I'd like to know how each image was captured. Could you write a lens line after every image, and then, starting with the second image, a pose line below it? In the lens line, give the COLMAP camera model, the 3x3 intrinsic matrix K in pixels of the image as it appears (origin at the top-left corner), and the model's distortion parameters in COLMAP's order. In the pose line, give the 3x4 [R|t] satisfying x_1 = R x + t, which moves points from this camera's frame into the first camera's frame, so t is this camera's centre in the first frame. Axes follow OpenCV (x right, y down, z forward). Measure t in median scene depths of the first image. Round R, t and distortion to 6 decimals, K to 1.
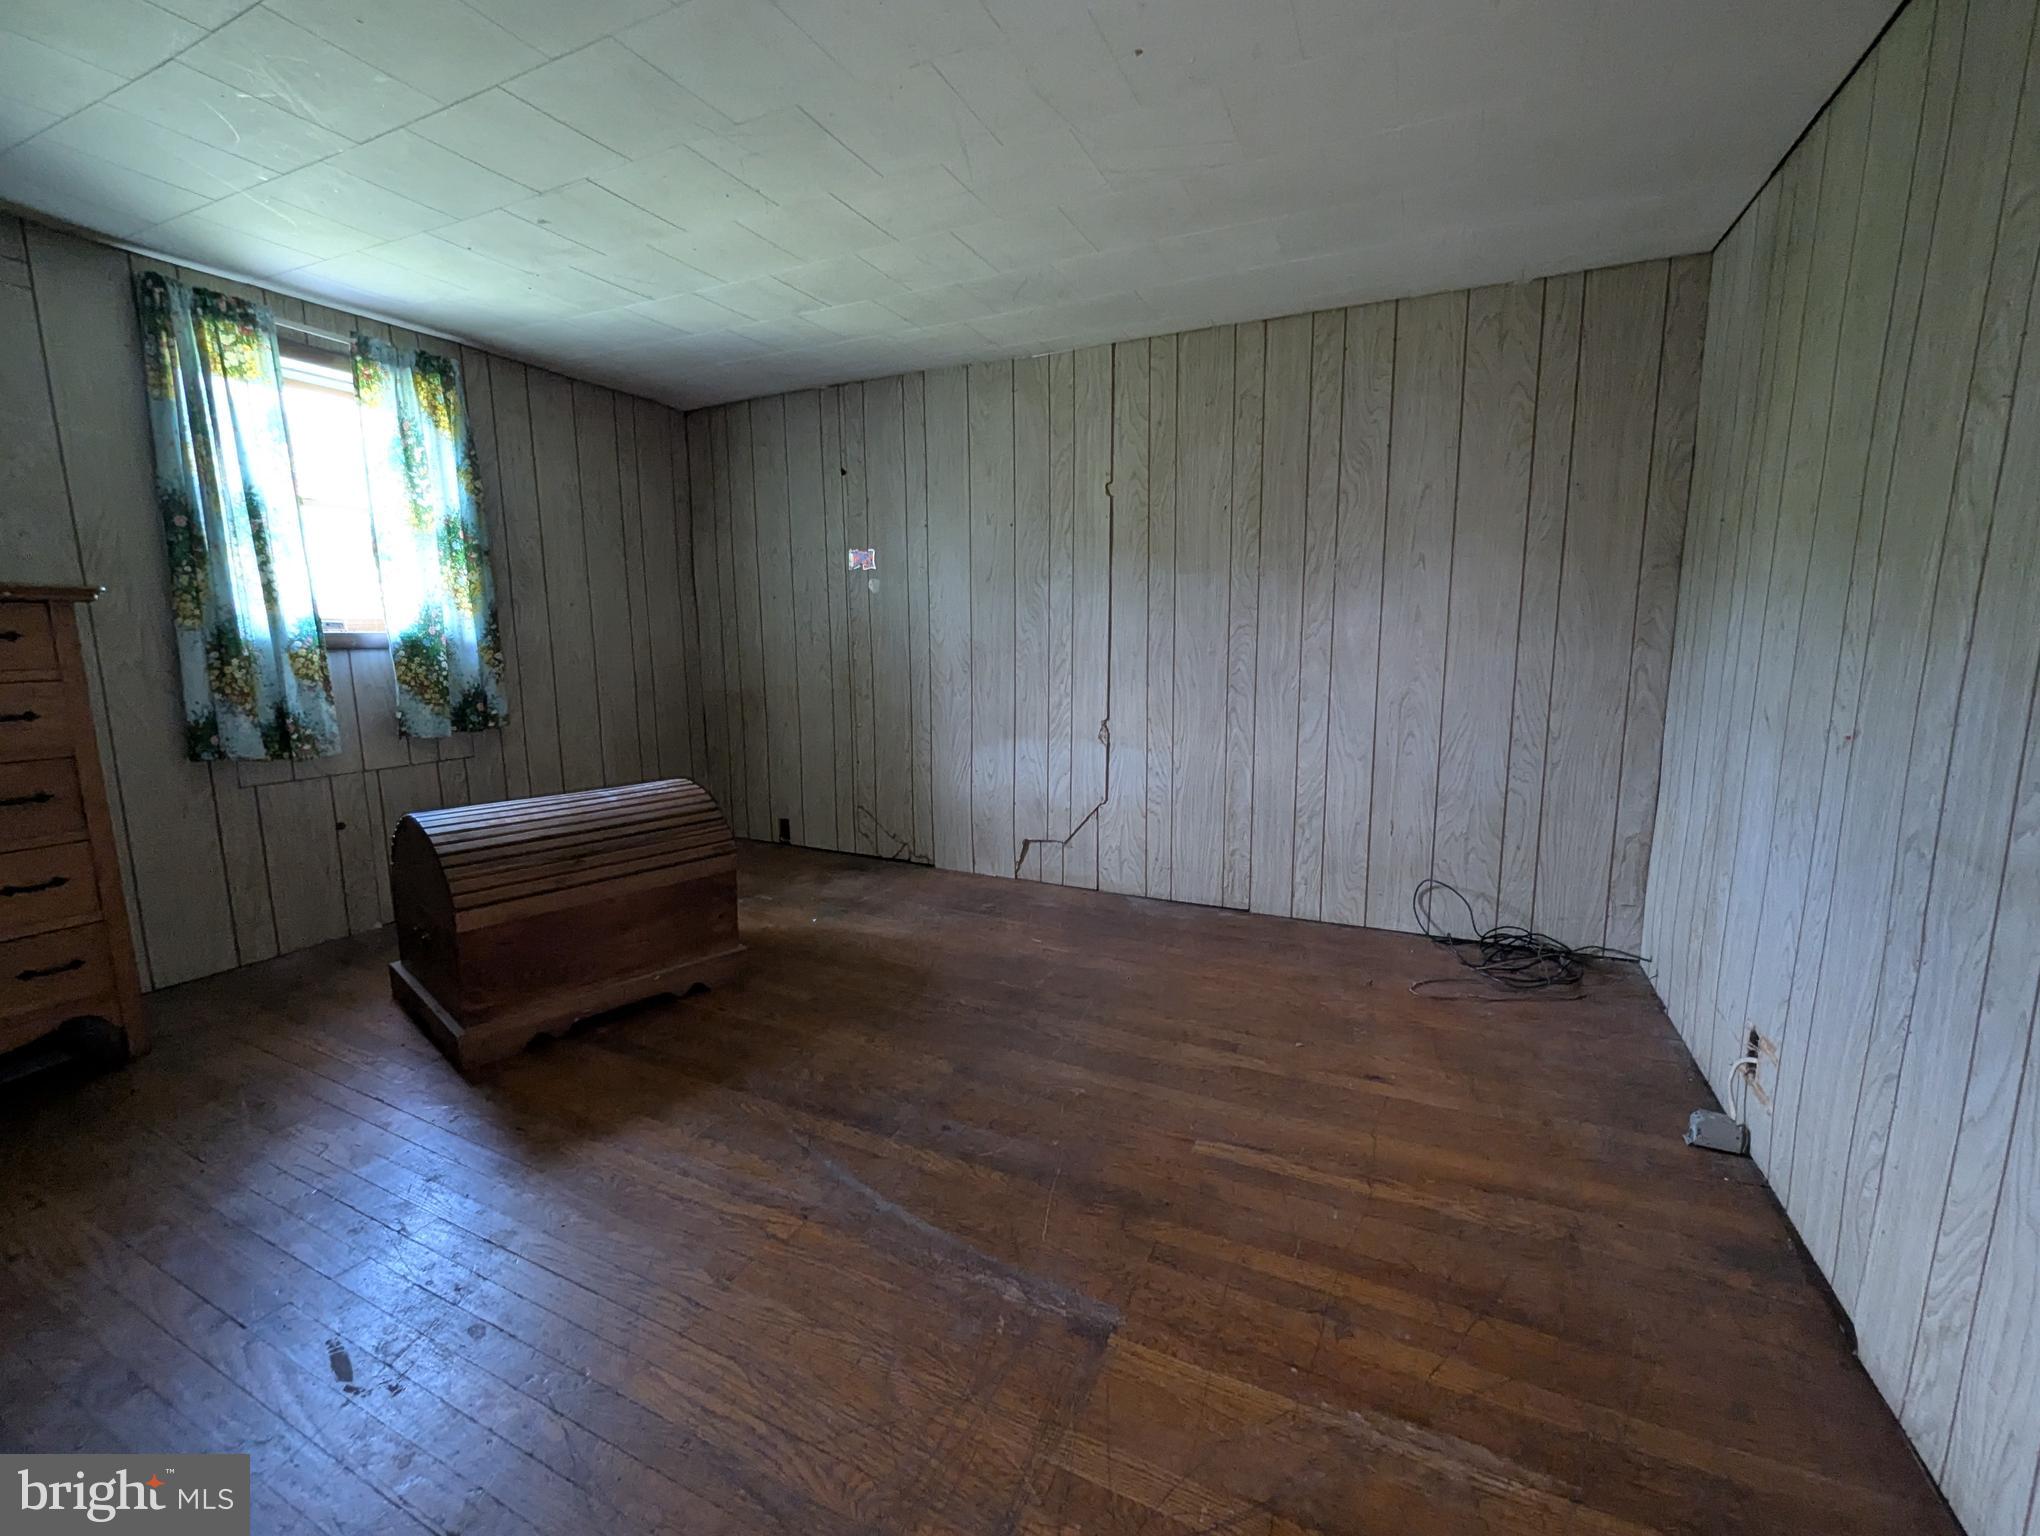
lens RADIAL K [[856.2, 0, 1007.5], [0, 856.2, 771.8], [0, 0, 1]] dist [0.003106, 0.000344]
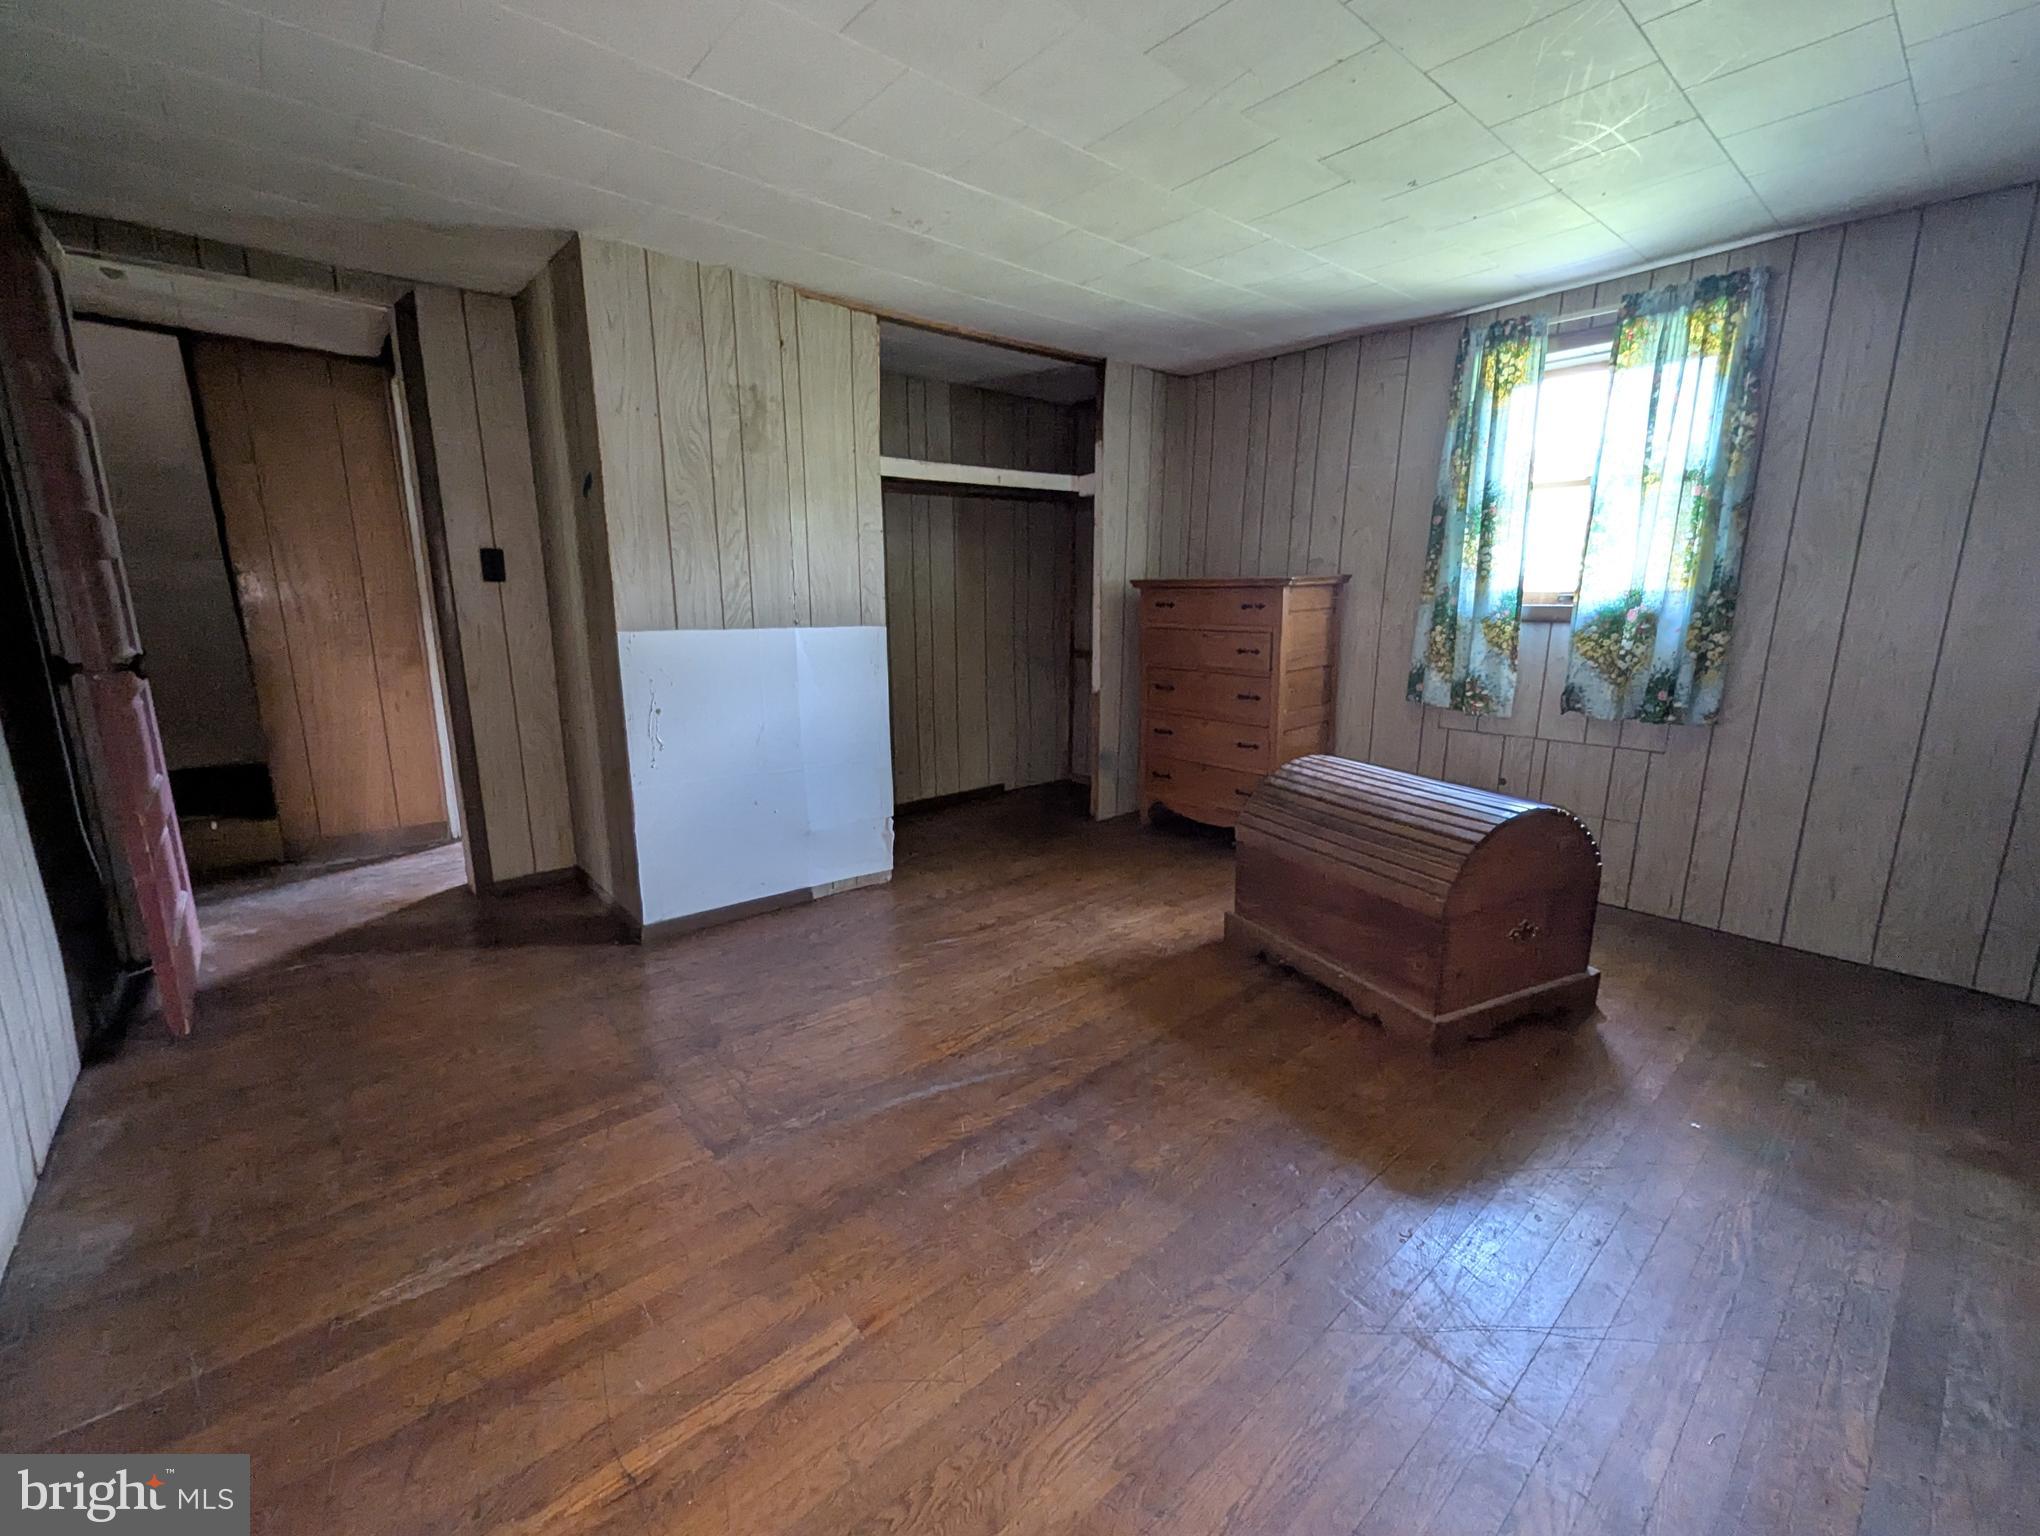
lens RADIAL K [[856.2, 0, 1007.5], [0, 856.2, 771.8], [0, 0, 1]] dist [0.003106, 0.000344]
pose [[-0.400893, 0.190451, -0.896110, 0.524802], [-0.147047, 0.952093, 0.268134, -0.168732], [0.904247, 0.239263, -0.353682, 0.902813]]
